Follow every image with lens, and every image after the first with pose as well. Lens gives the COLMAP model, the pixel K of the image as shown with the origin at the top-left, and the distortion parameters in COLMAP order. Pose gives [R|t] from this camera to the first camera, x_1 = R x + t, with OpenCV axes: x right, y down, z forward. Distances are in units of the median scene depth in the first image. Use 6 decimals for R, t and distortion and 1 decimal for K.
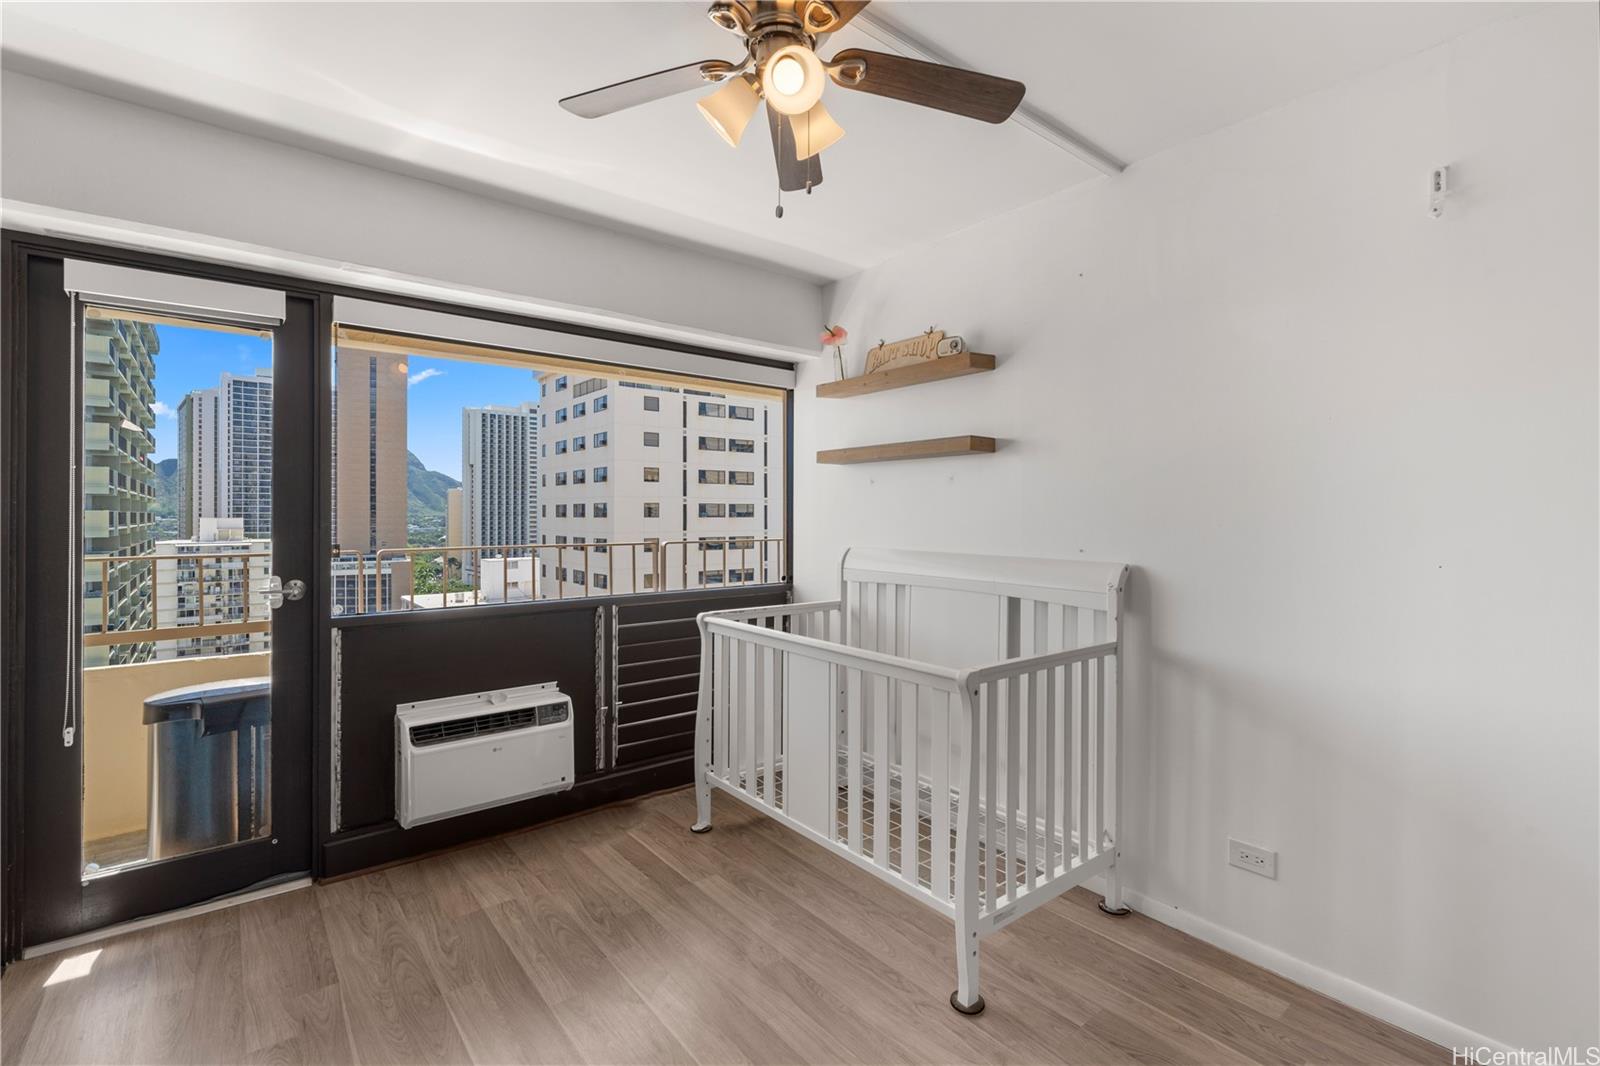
lens RADIAL K [[723.2, 0, 811.0], [0, 723.2, 517.6], [0, 0, 1]] dist [-0.007679, 0.003411]
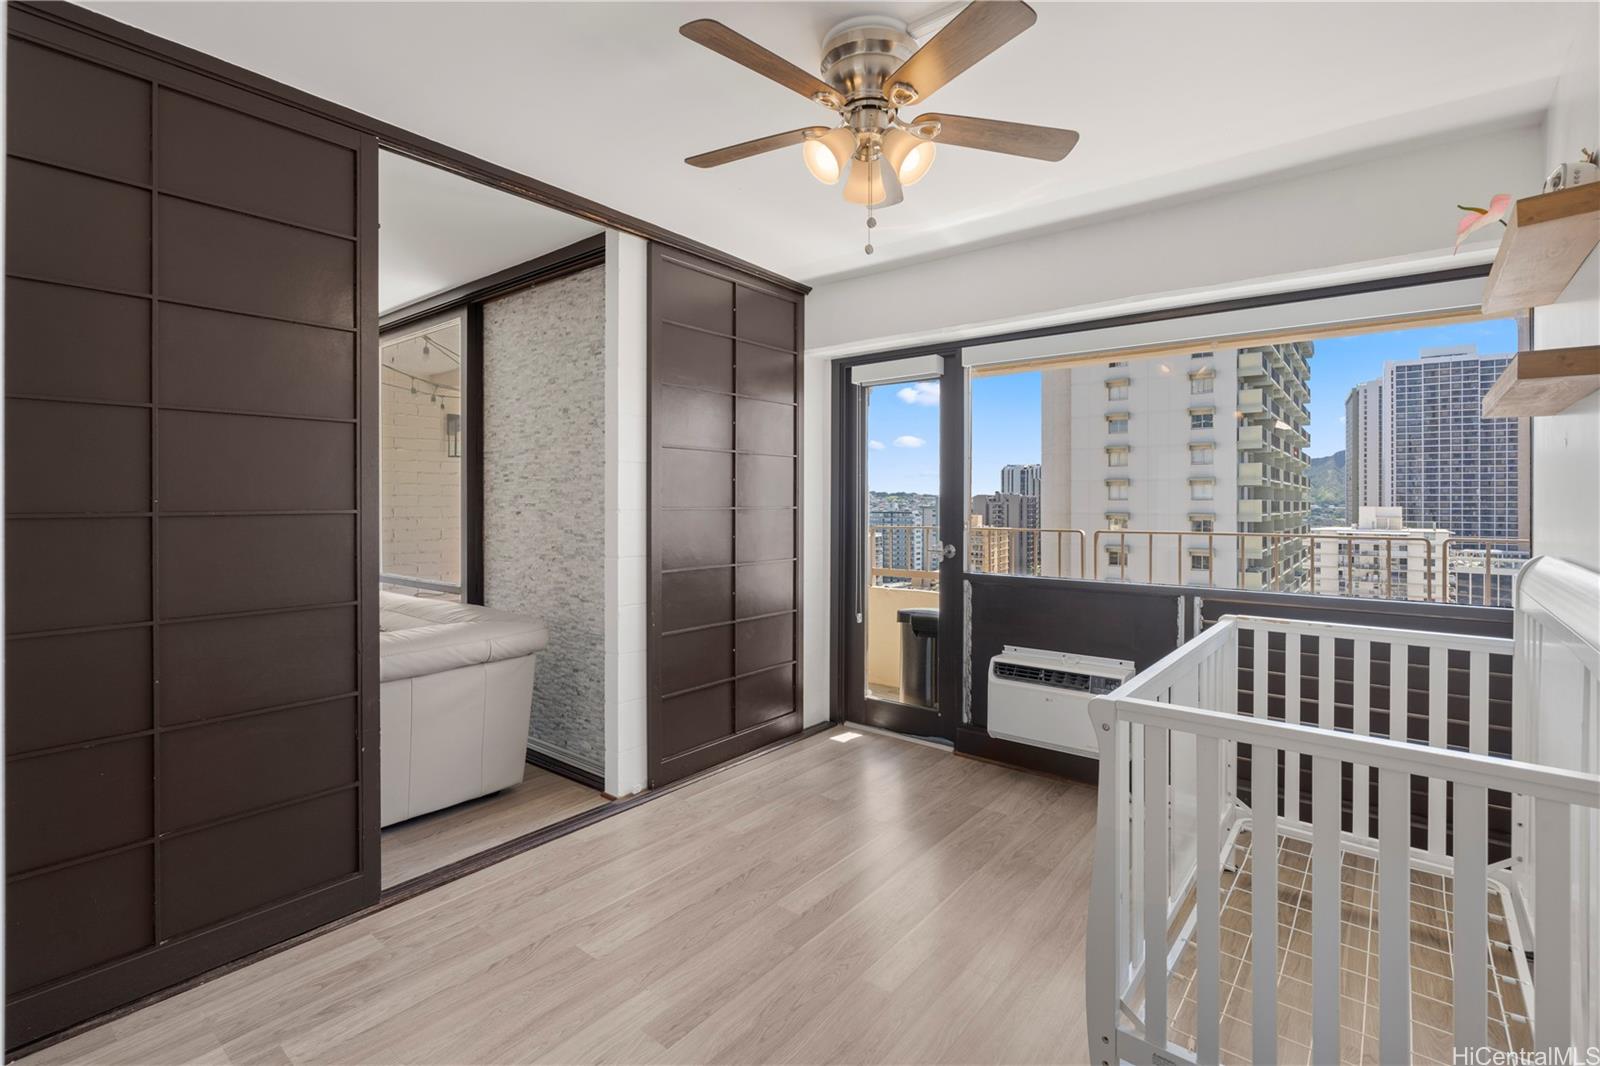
lens RADIAL K [[723.2, 0, 798.1], [0, 723.2, 505.5], [0, 0, 1]] dist [-0.007679, 0.003411]
pose [[0.206174, 0.005633, -0.978499, 0.683904], [-0.006556, 0.999969, 0.004376, 0.001512], [0.978493, 0.005513, 0.206204, 0.385094]]
